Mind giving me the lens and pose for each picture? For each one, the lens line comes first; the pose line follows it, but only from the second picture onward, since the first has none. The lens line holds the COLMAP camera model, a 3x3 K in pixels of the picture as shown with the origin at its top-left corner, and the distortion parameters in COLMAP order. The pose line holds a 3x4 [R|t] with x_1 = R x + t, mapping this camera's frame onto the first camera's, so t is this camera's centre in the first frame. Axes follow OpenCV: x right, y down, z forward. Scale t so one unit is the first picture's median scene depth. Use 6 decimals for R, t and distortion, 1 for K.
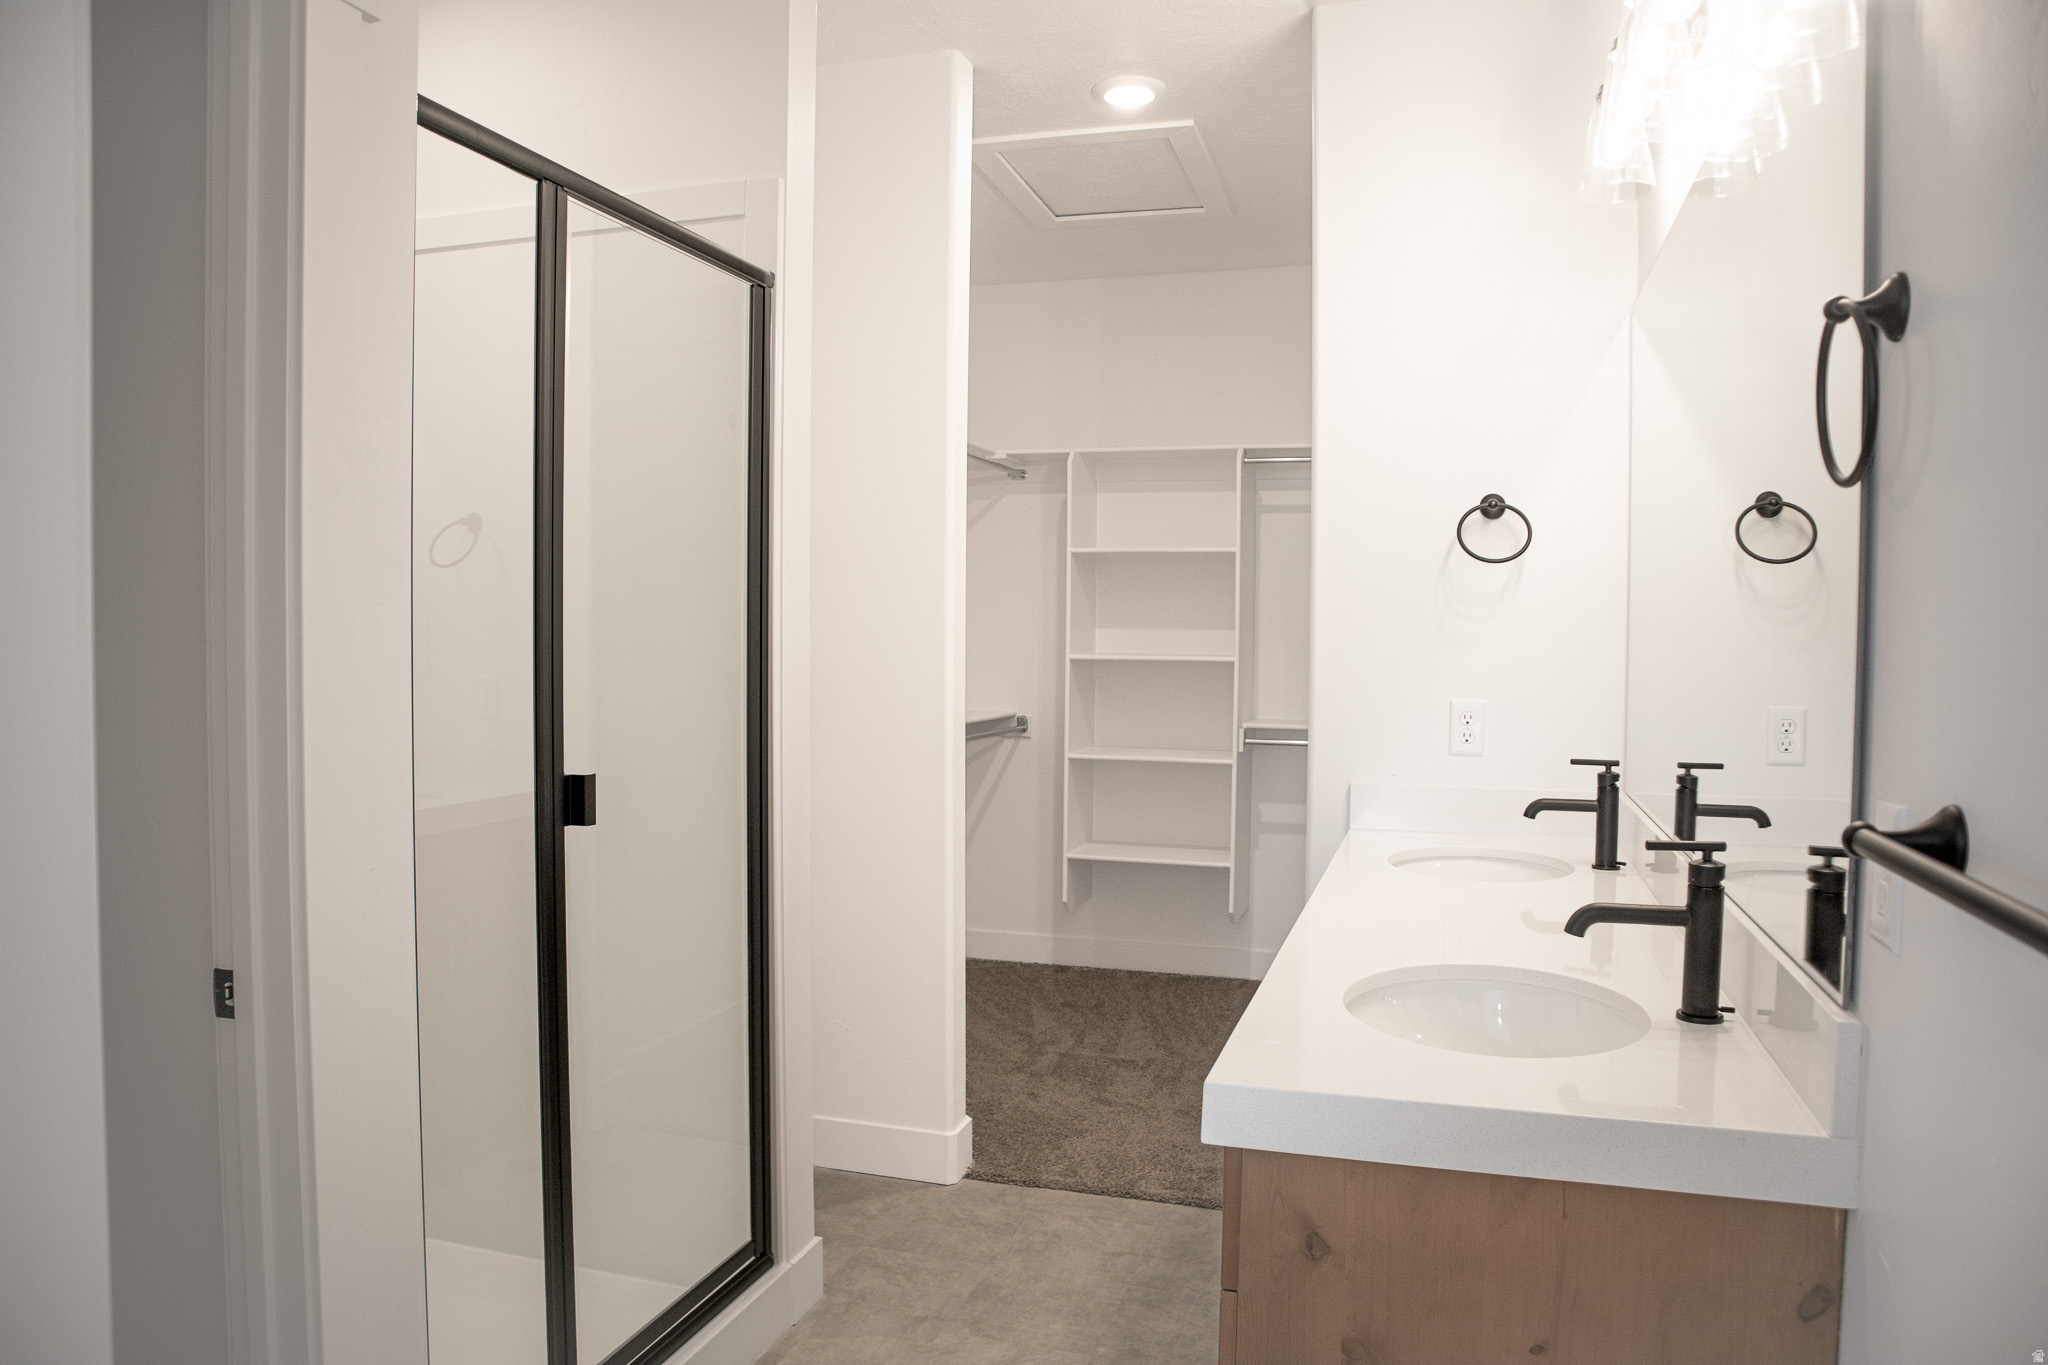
lens RADIAL K [[1413.7, 0, 1024.0], [0, 1413.7, 682.5], [0, 0, 1]] dist [-0.087898, 0.000691]
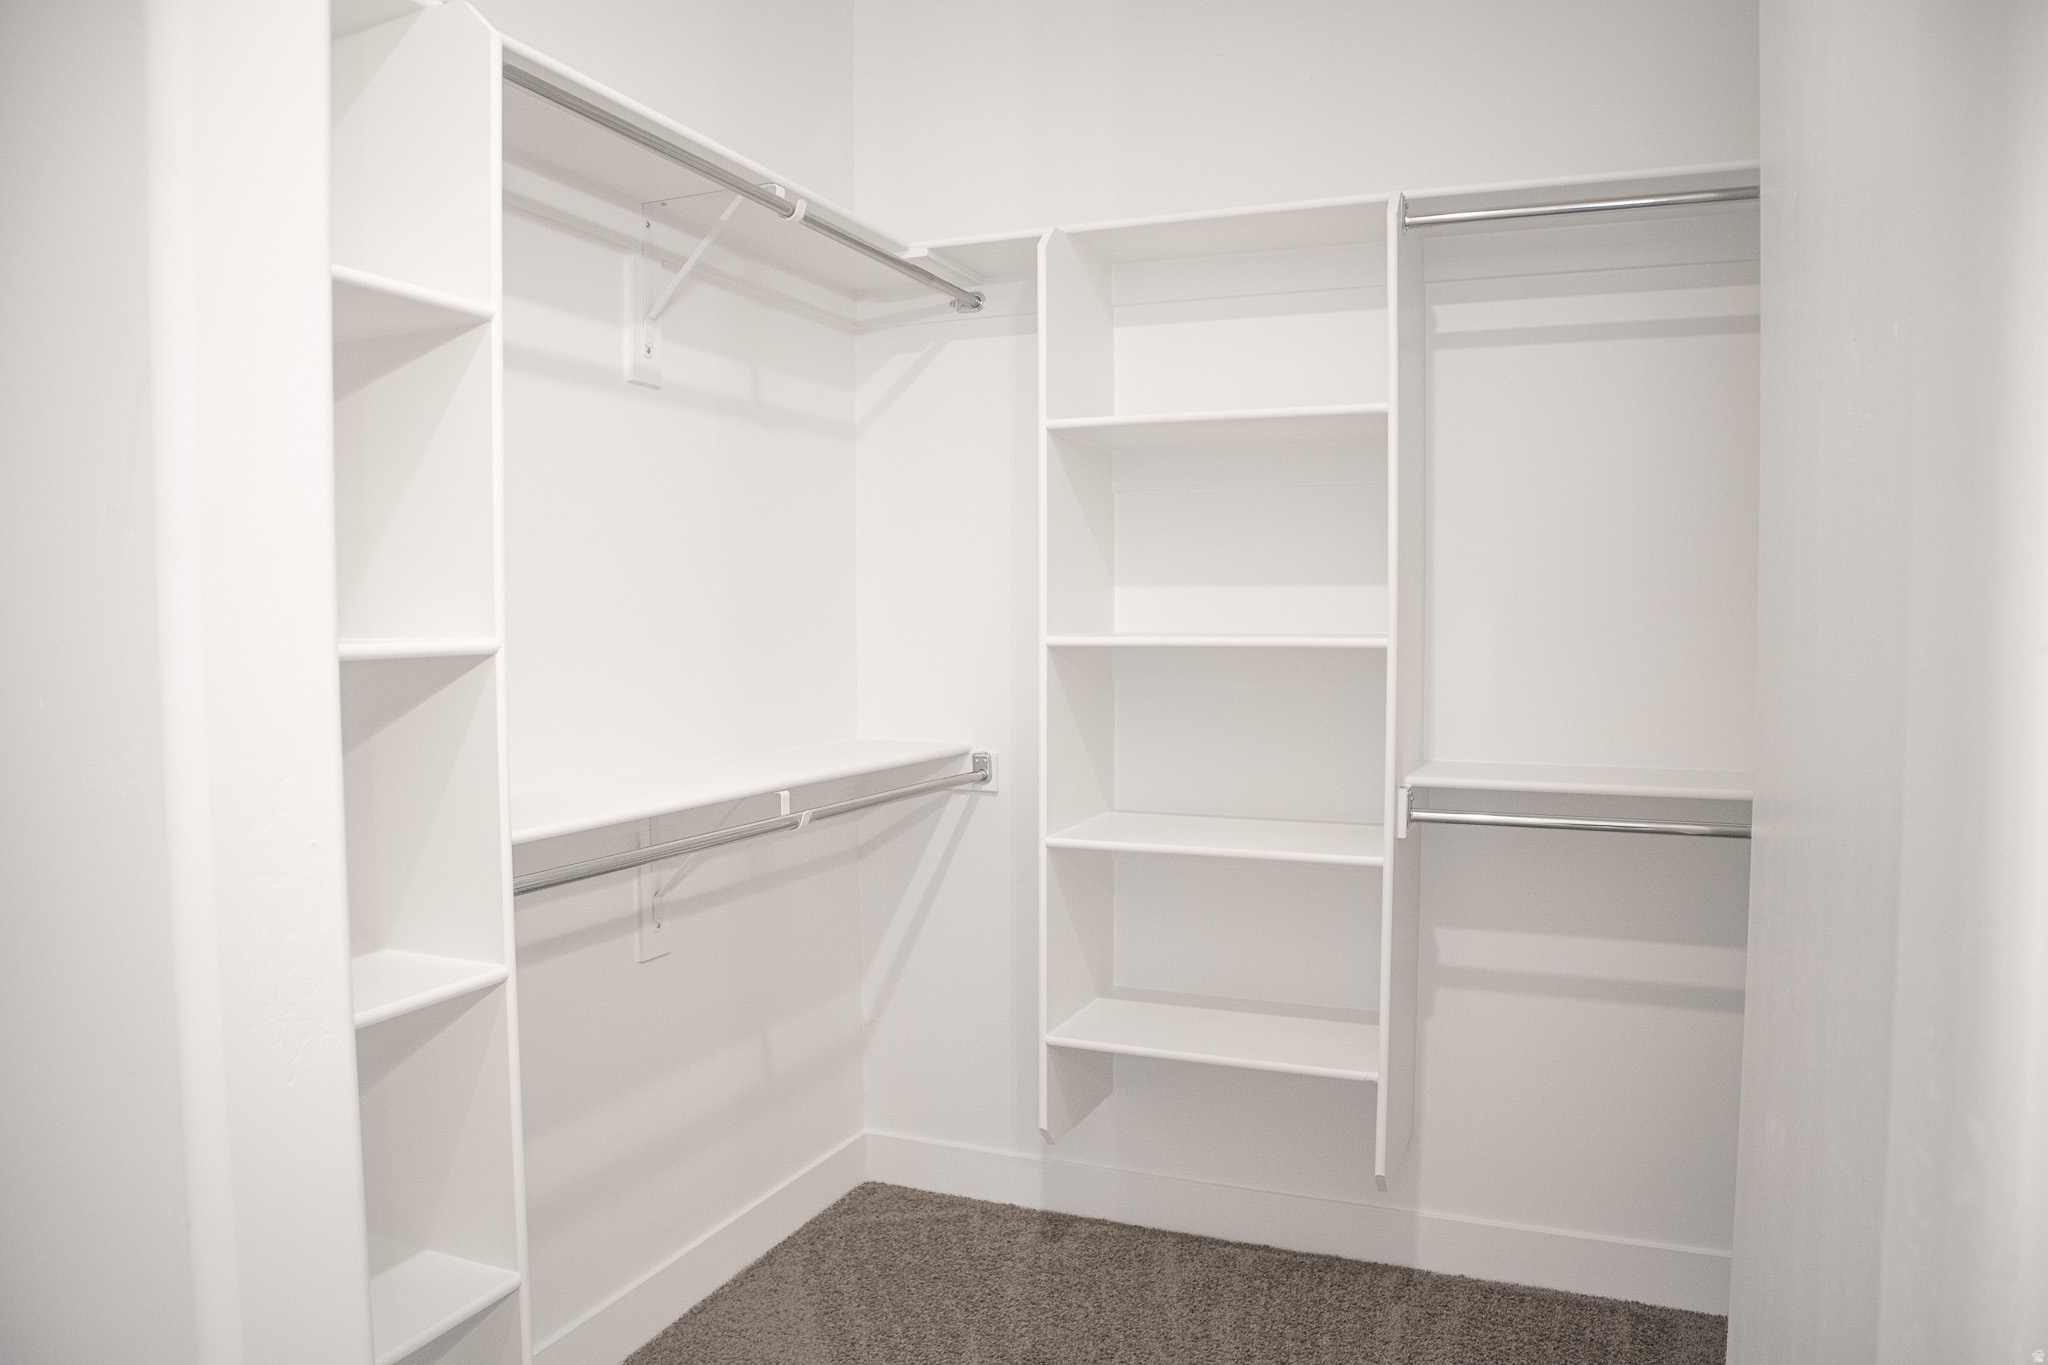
lens RADIAL K [[1413.7, 0, 1024.0], [0, 1413.7, 682.5], [0, 0, 1]] dist [-0.087898, 0.000691]
pose [[0.995773, -0.006588, -0.091607, 0.068083], [0.007414, 0.999935, 0.008680, -0.007892], [0.091544, -0.009322, 0.995757, 0.498513]]
